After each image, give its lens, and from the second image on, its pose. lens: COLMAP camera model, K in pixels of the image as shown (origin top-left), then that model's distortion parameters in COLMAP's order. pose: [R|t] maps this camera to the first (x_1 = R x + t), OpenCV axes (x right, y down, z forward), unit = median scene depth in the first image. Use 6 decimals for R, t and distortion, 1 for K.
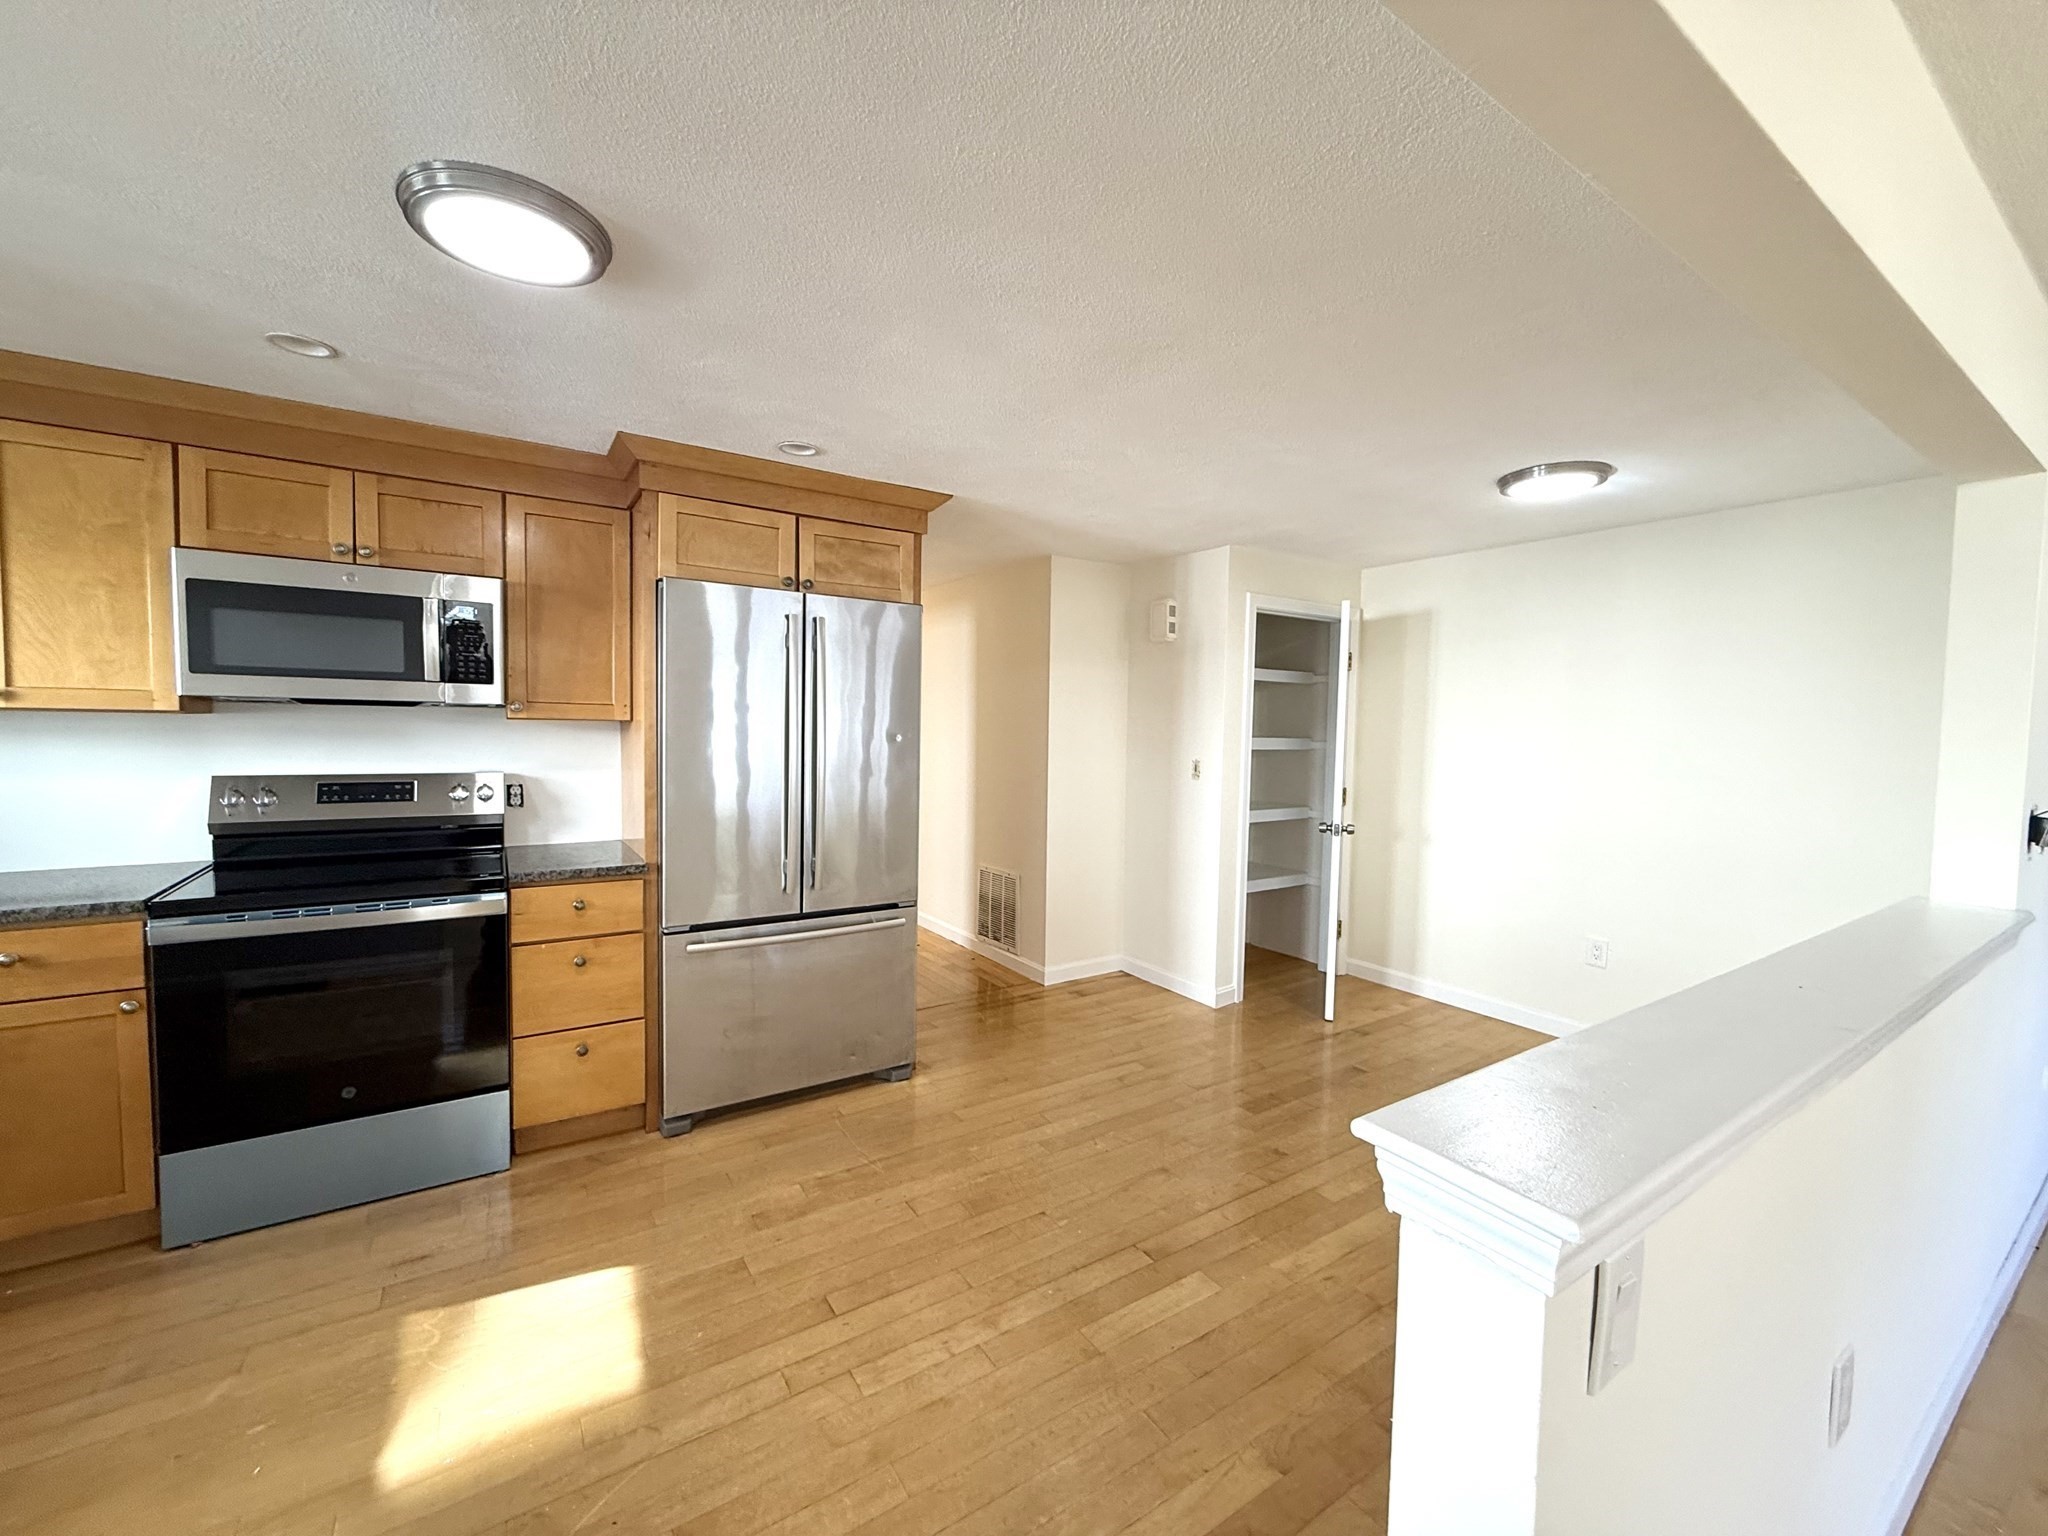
lens RADIAL K [[815.0, 0, 1020.7], [0, 815.0, 766.2], [0, 0, 1]] dist [-0.000958, -0.000015]
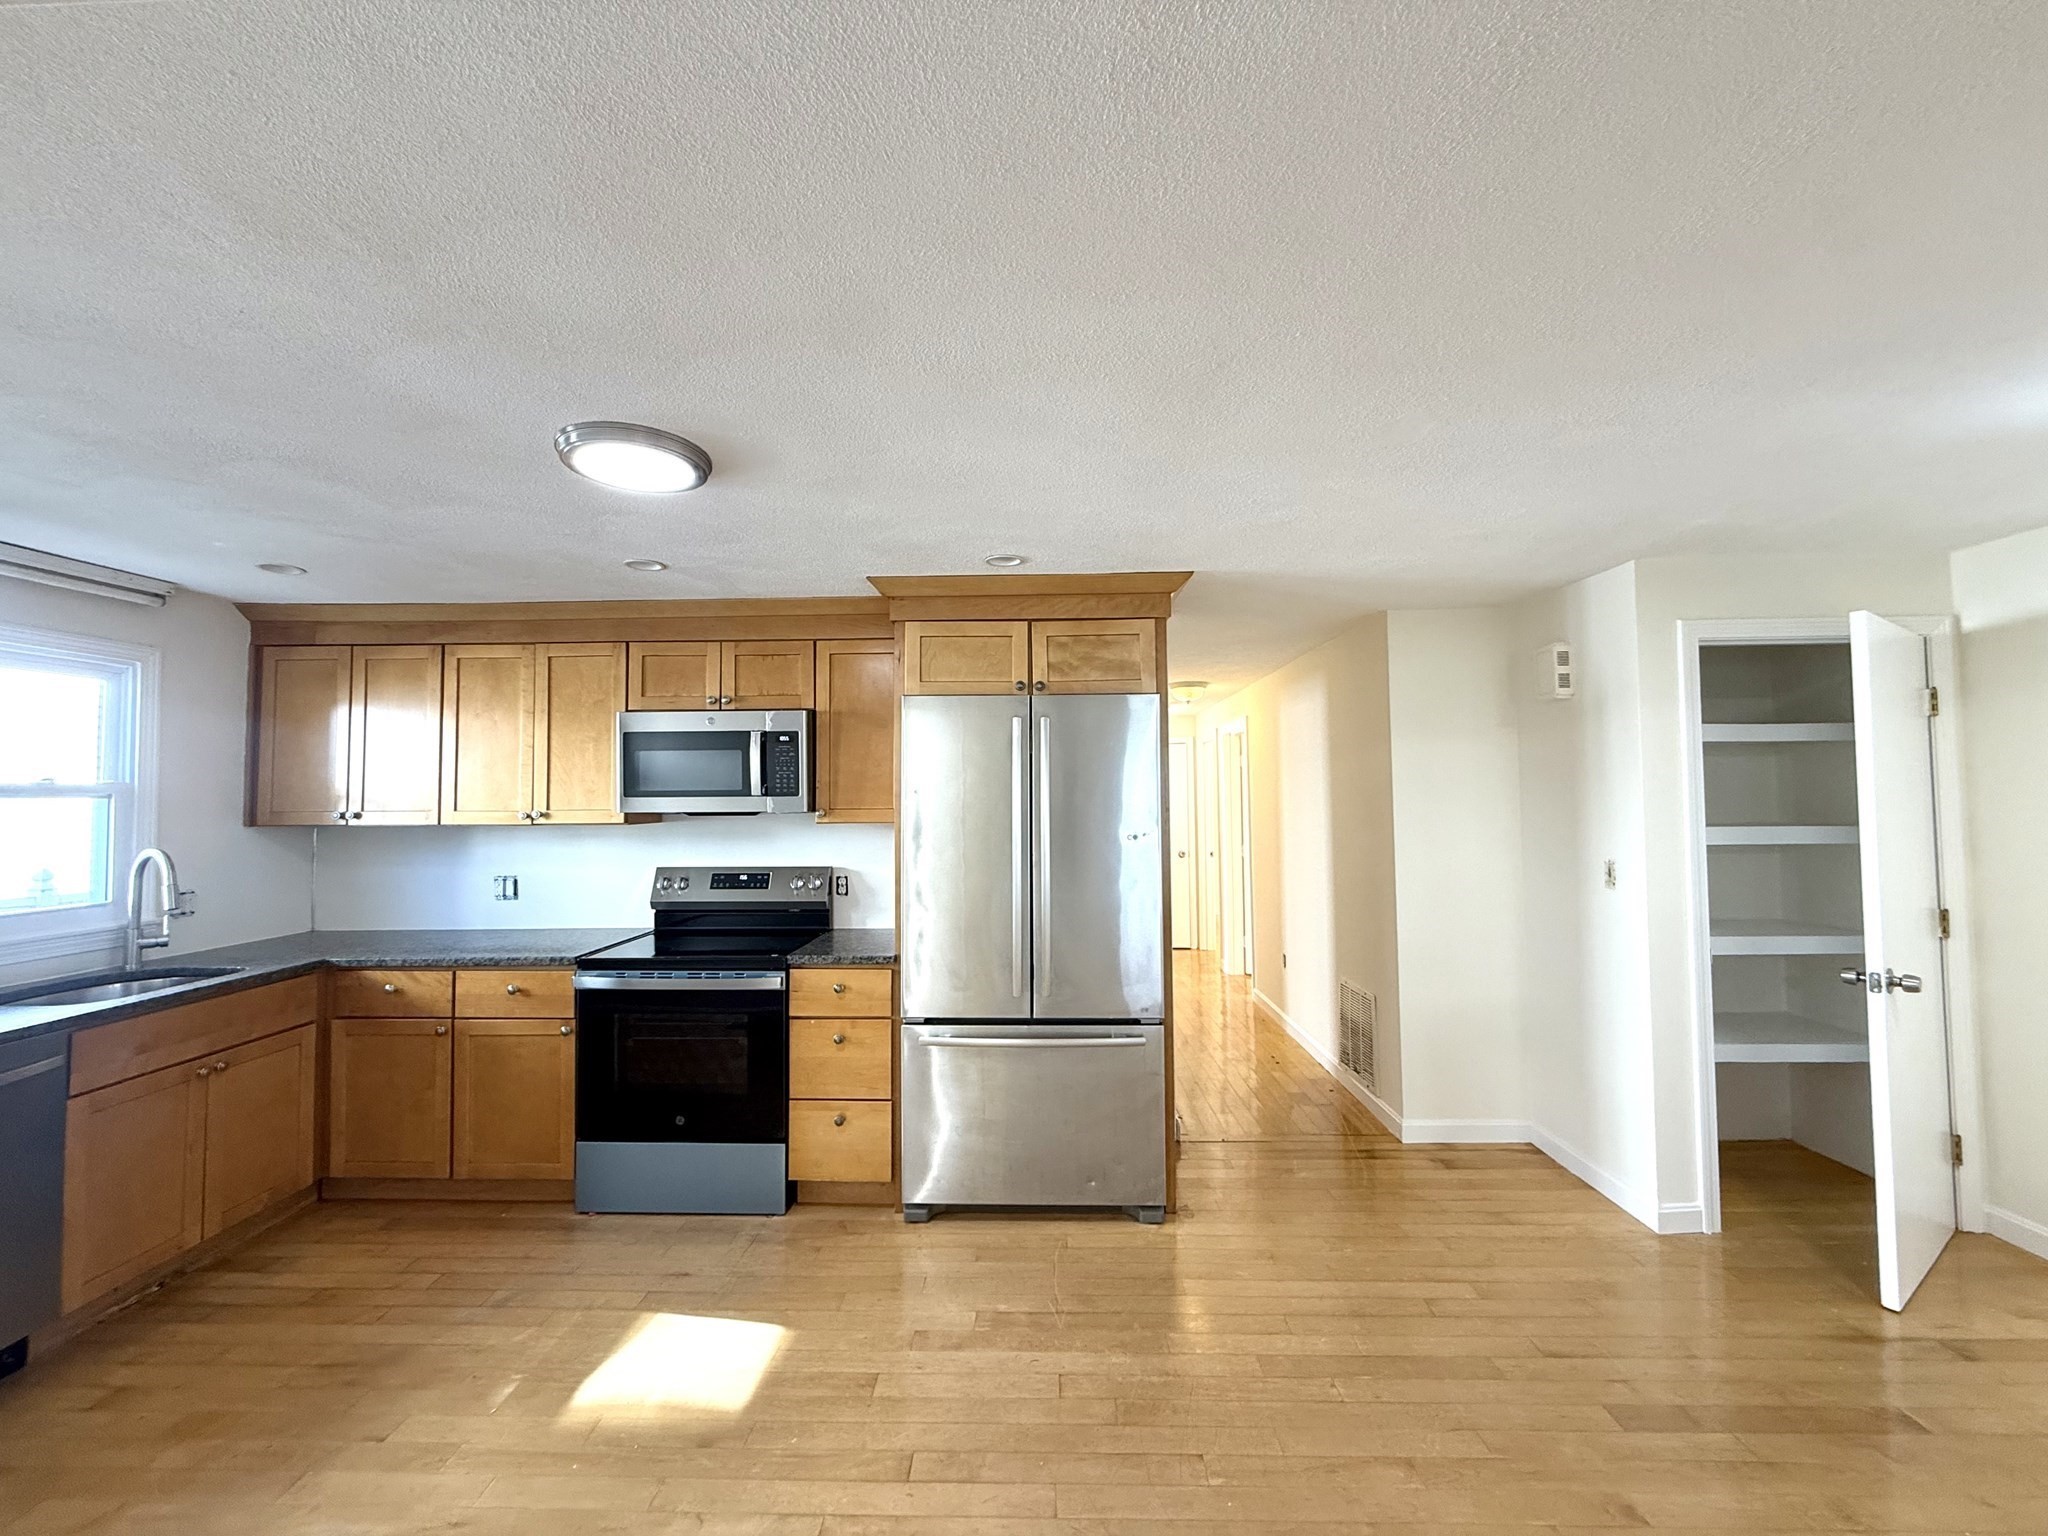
lens RADIAL K [[815.0, 0, 1020.7], [0, 815.0, 766.2], [0, 0, 1]] dist [-0.000958, -0.000015]
pose [[0.819781, -0.048016, -0.570661, 0.319968], [-0.005135, 0.995822, -0.091166, -0.034802], [0.572654, 0.077667, 0.816110, 0.185235]]
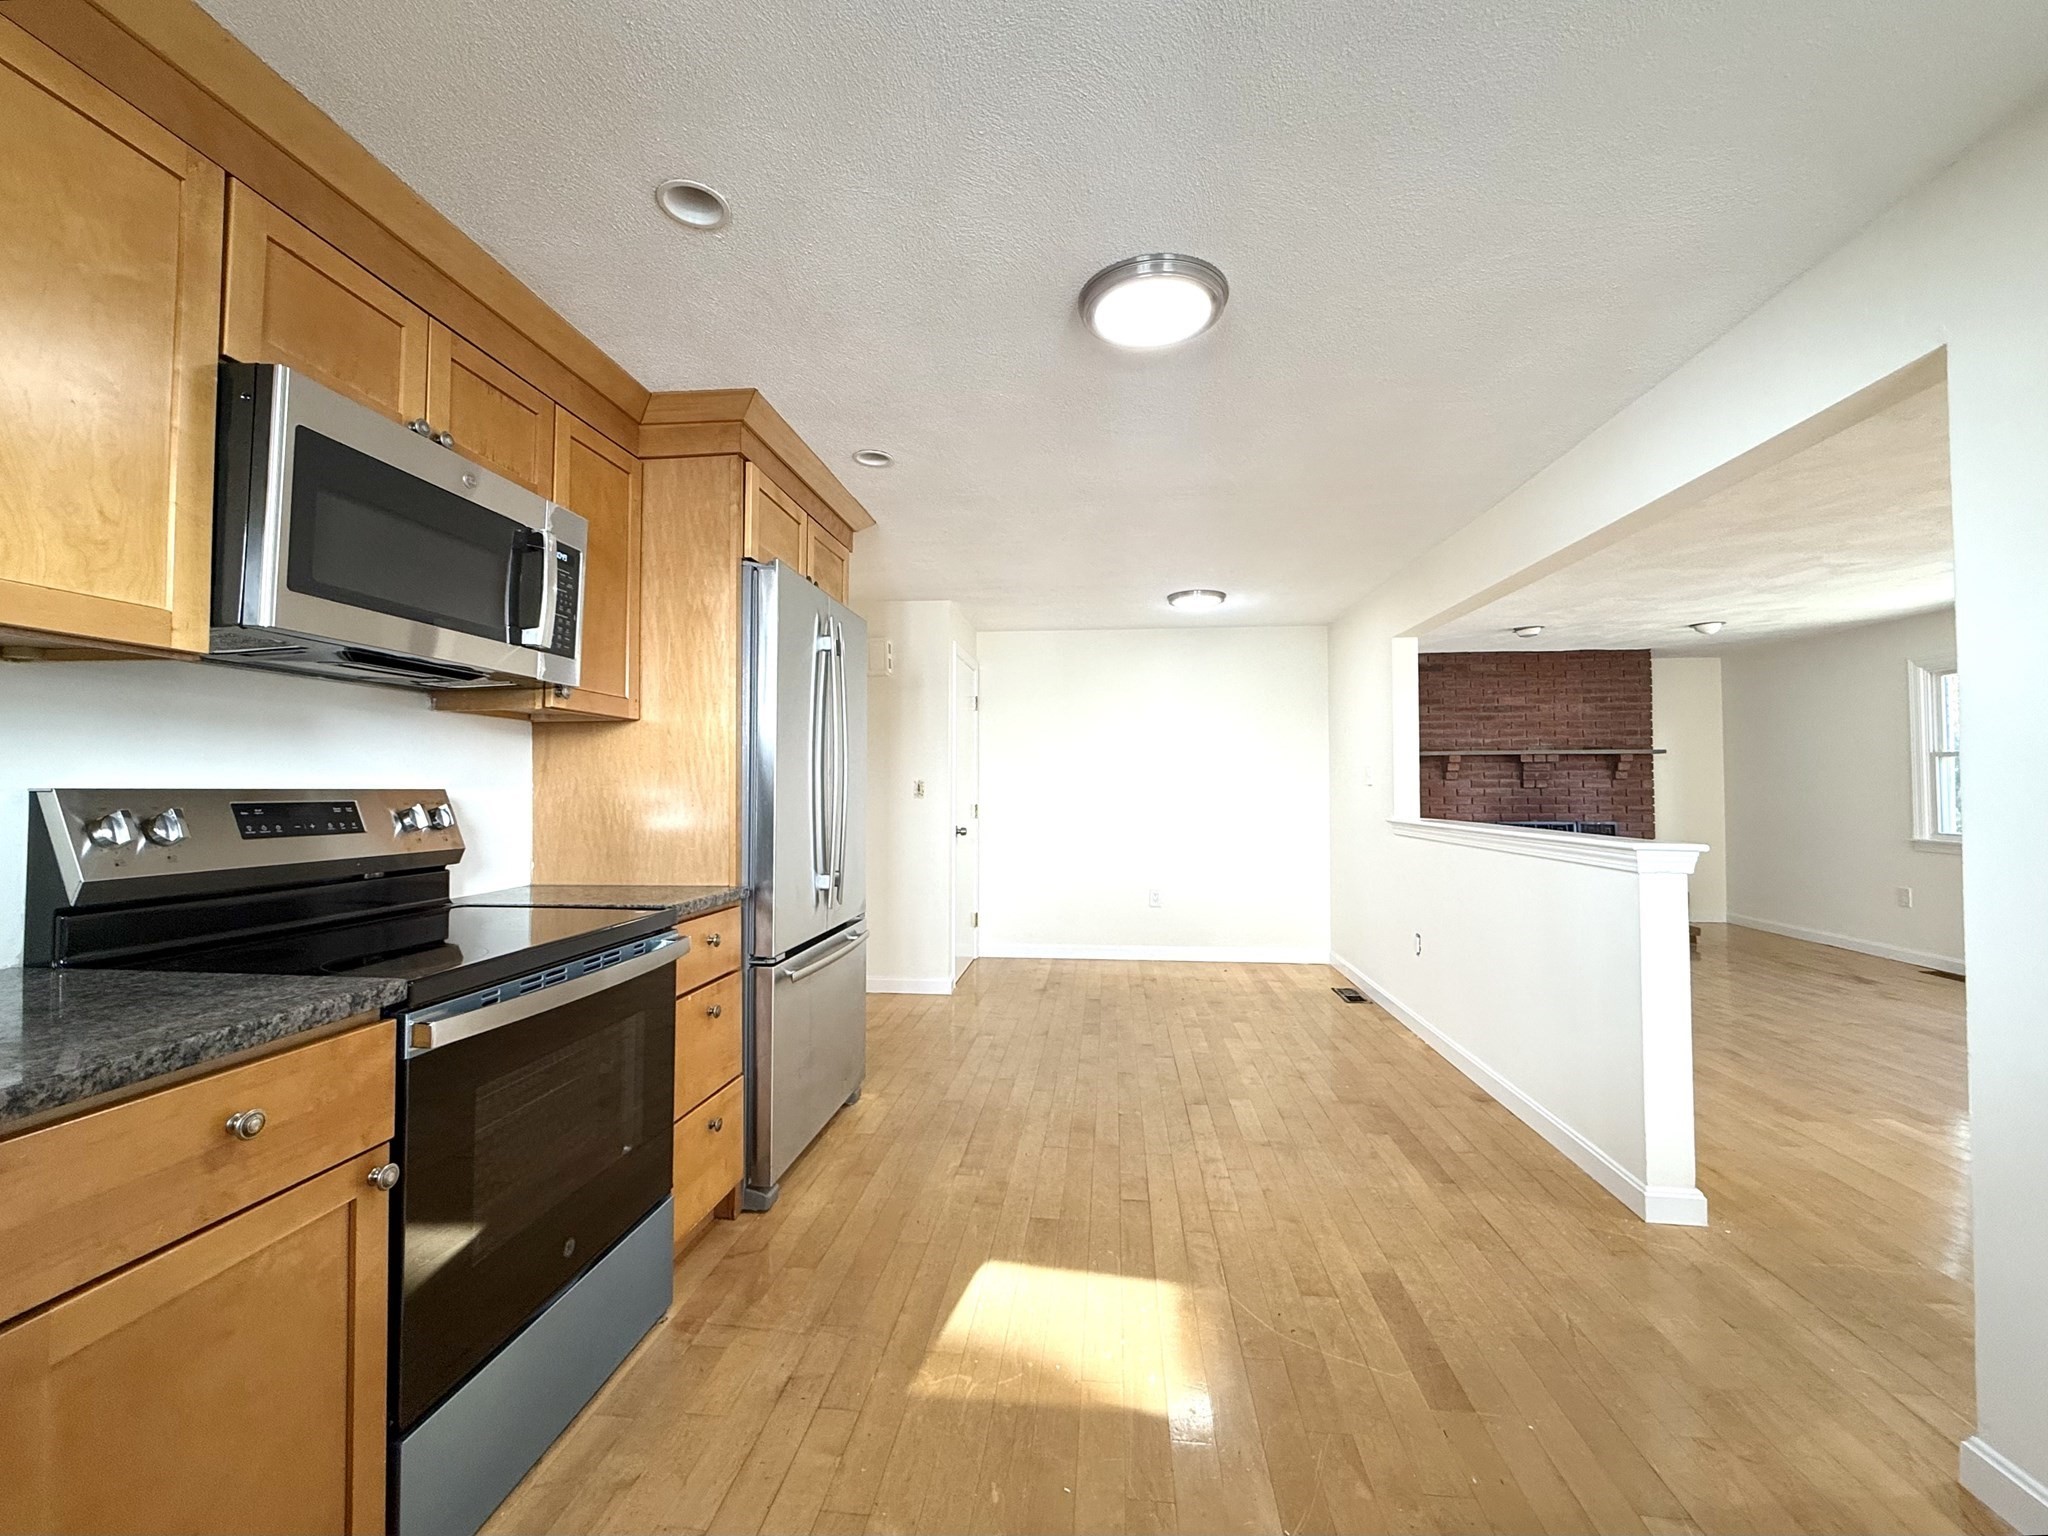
lens RADIAL K [[854.1, 0, 1020.8], [0, 854.1, 766.7], [0, 0, 1]] dist [-0.001963, -0.000187]
pose [[0.633932, 0.000232, 0.773389, -0.968975], [0.051475, 0.997770, -0.042491, 0.048020], [-0.771674, 0.066747, 0.632506, 0.209923]]
